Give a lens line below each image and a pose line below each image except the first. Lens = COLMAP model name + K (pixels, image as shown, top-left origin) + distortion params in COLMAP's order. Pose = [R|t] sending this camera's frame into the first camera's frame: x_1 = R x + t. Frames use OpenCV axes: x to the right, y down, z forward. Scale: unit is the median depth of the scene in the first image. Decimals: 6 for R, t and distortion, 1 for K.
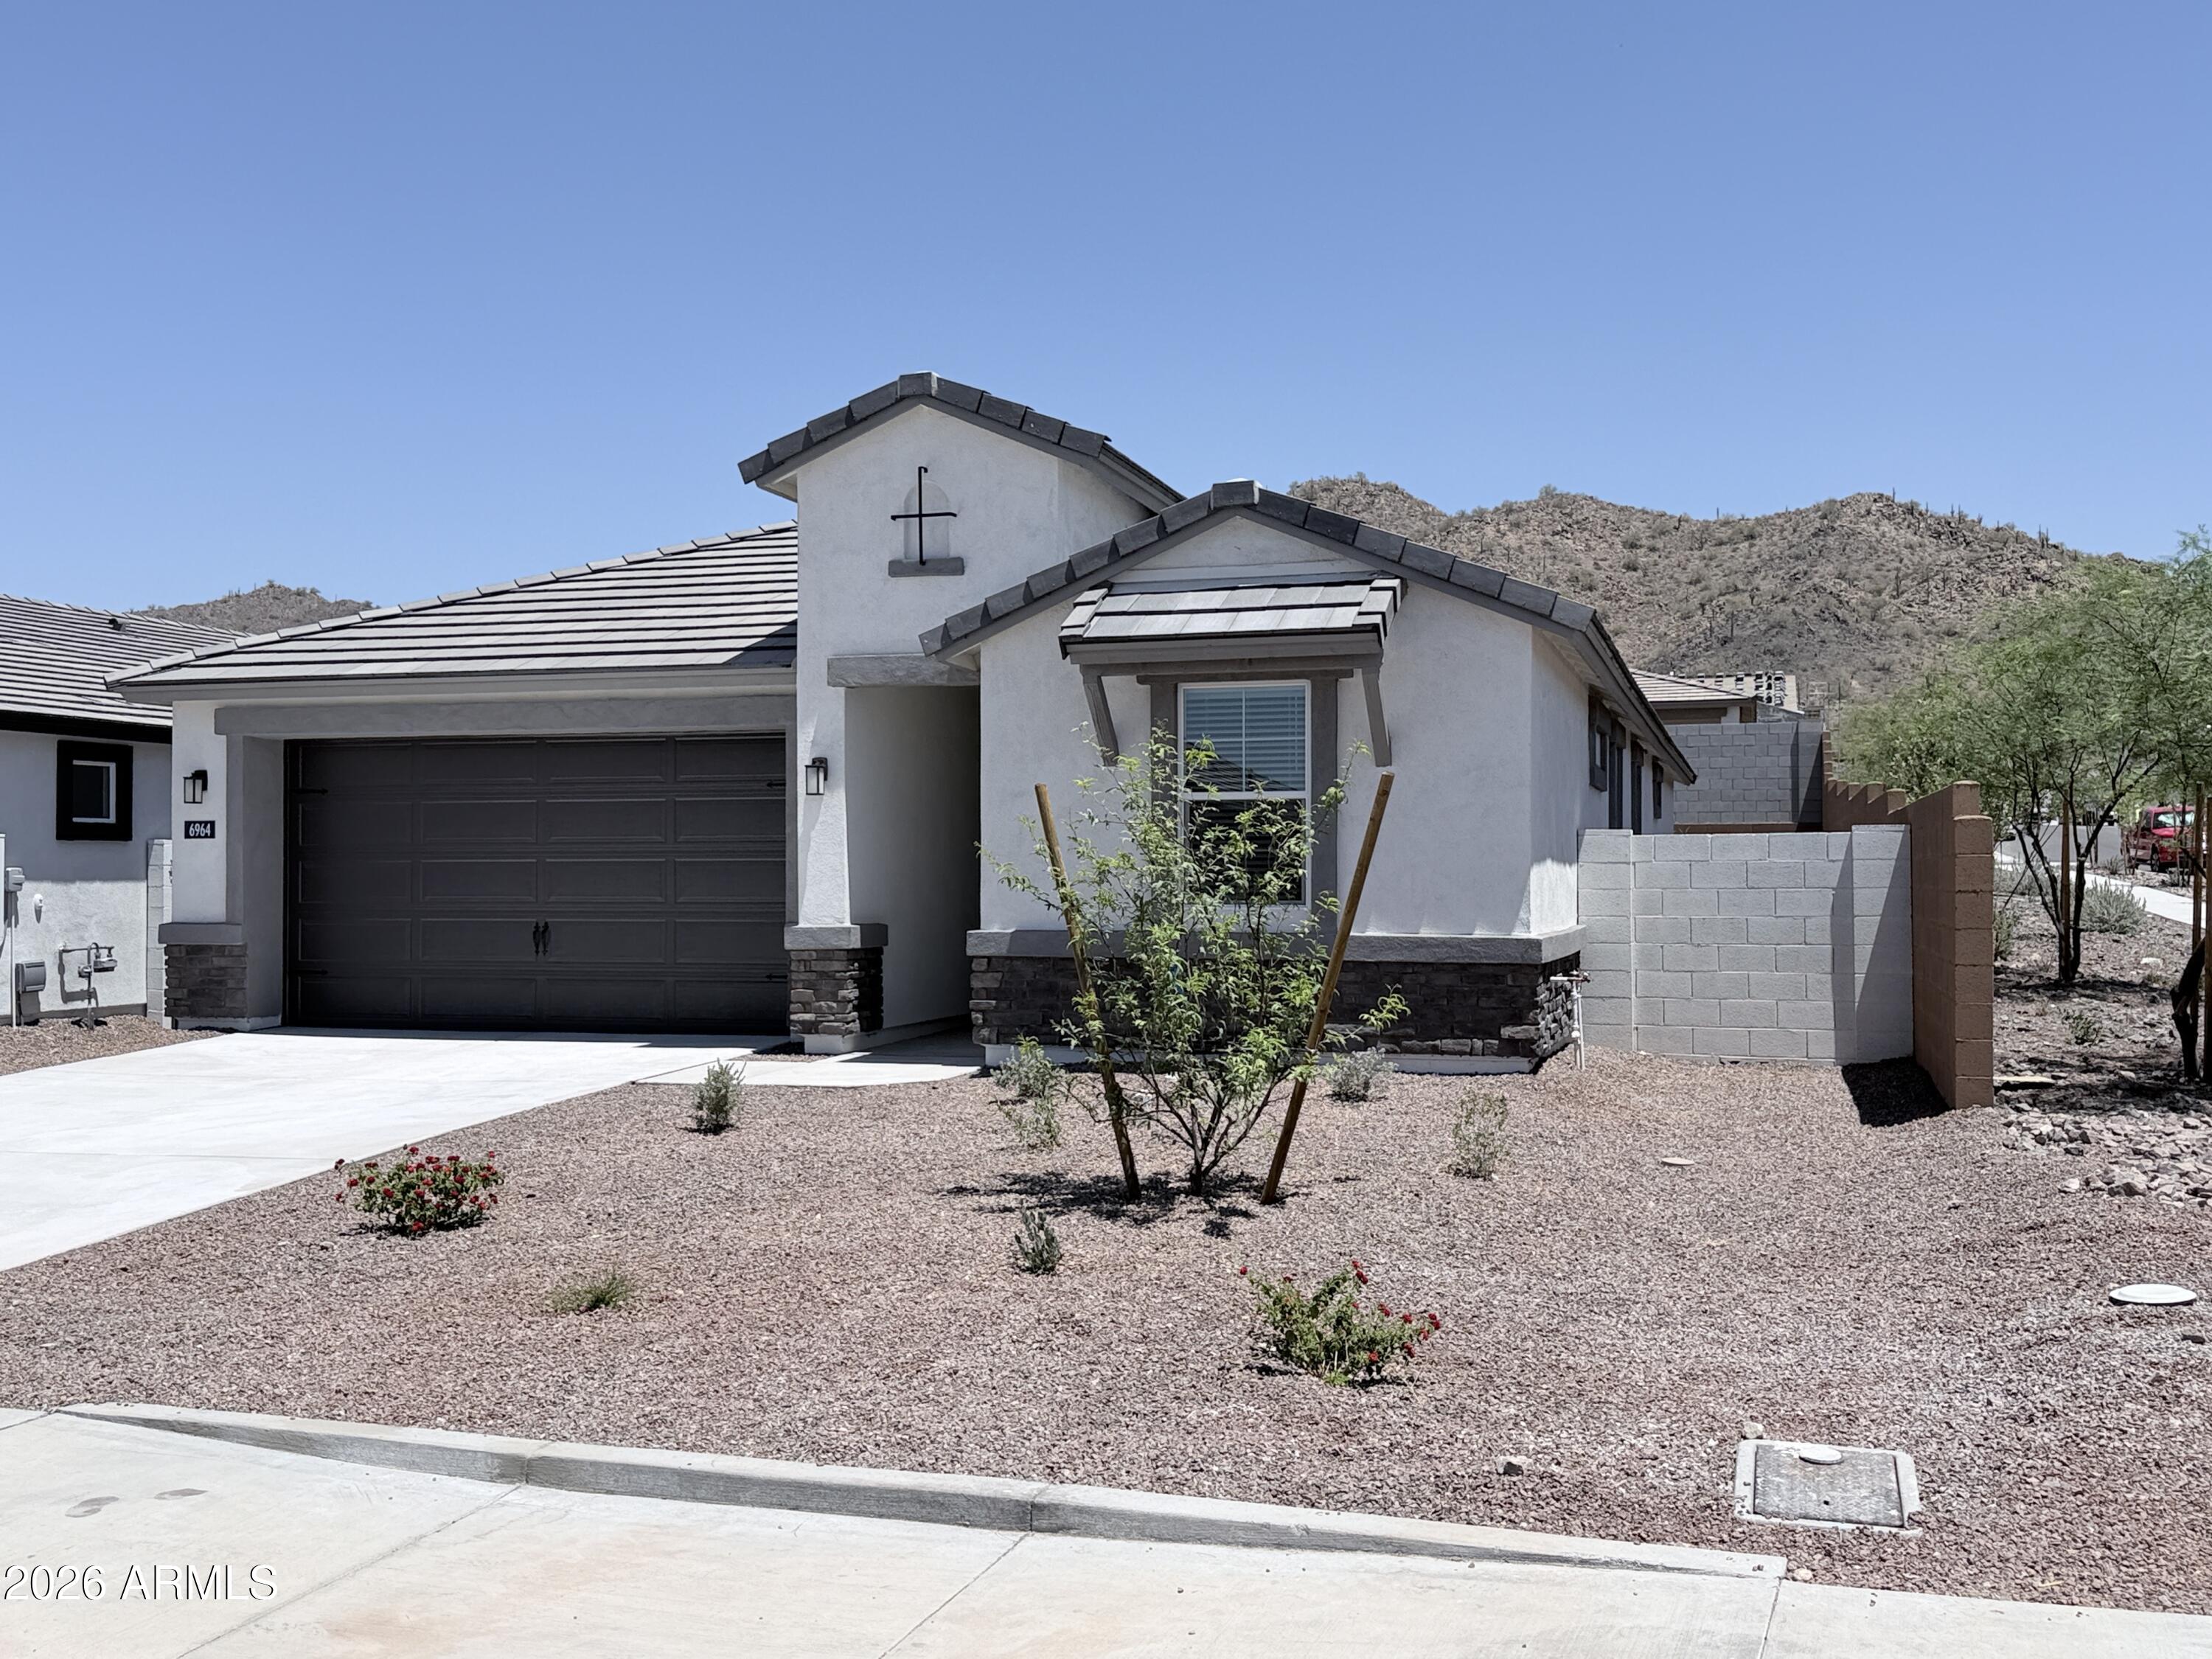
lens RADIAL K [[2129.9, 0, 1104.4], [0, 2129.9, 835.2], [0, 0, 1]] dist [0.017638, 0.000000]
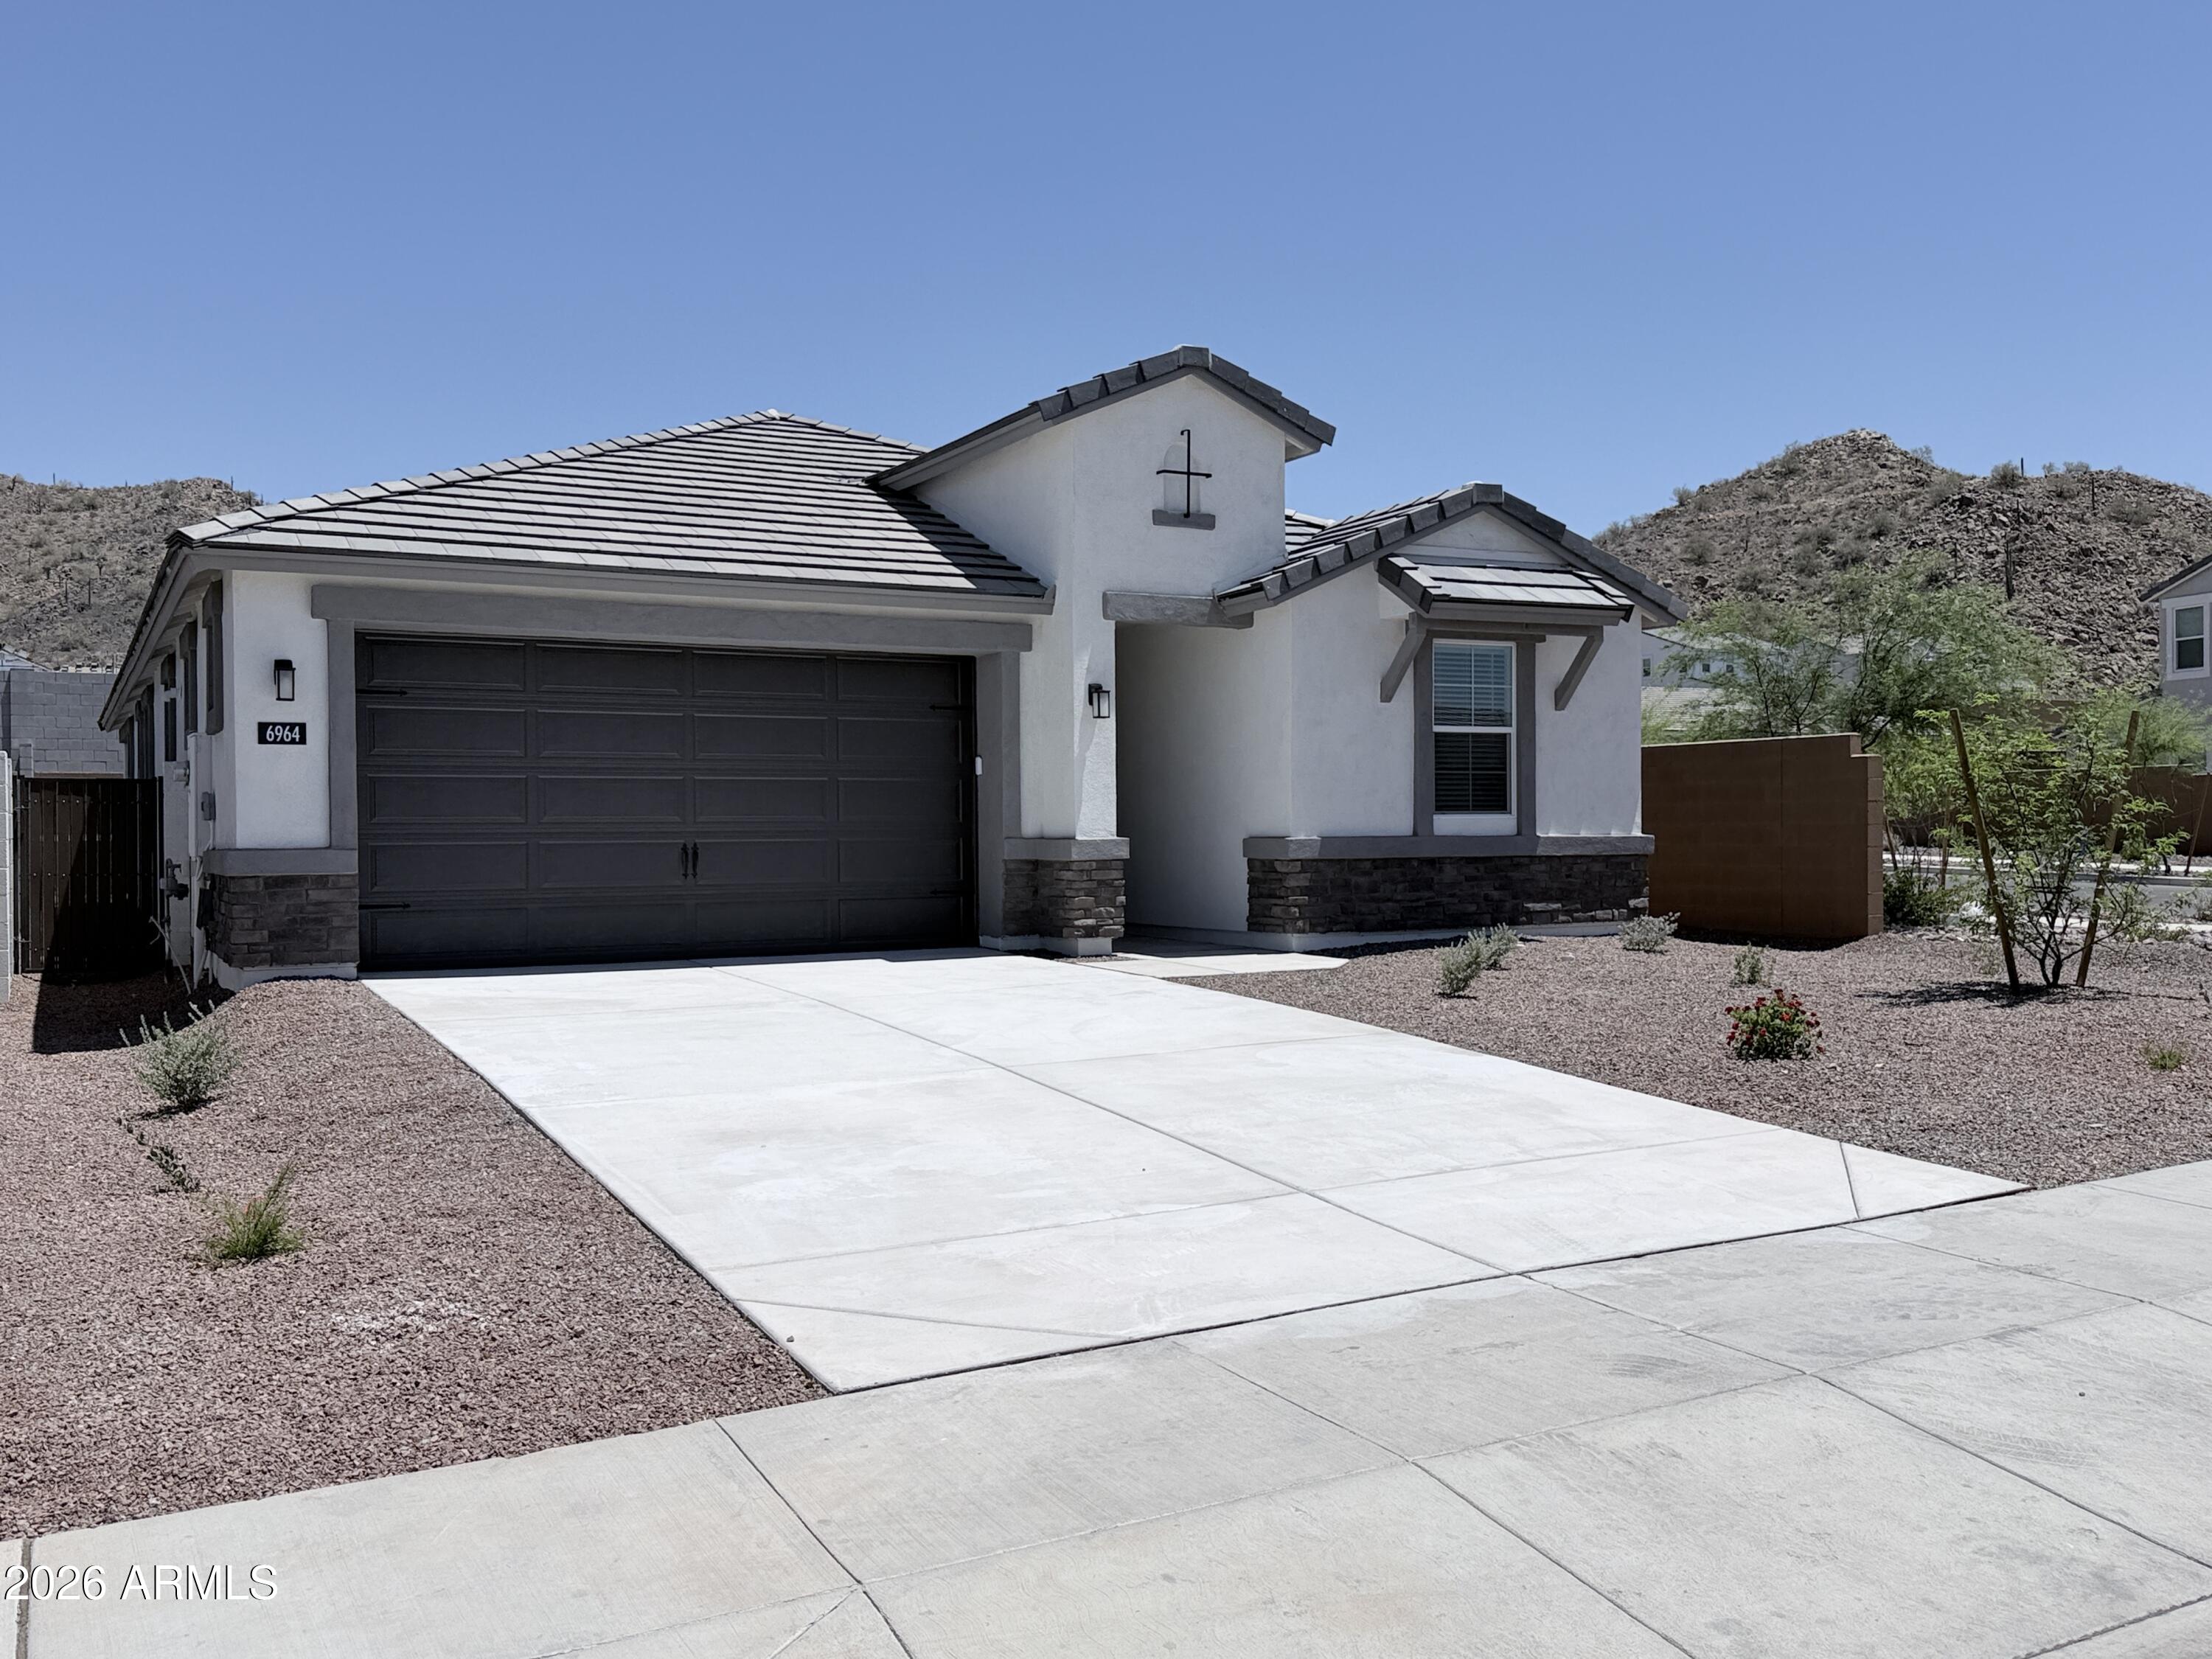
lens RADIAL K [[1952.2, 0, 1086.0], [0, 1952.2, 836.3], [0, 0, 1]] dist [0.041893, -0.057749]
pose [[0.706448, -0.005799, 0.707741, -0.846514], [-0.005487, 0.999892, 0.013670, 0.028173], [-0.707743, -0.013541, 0.706340, 0.299469]]
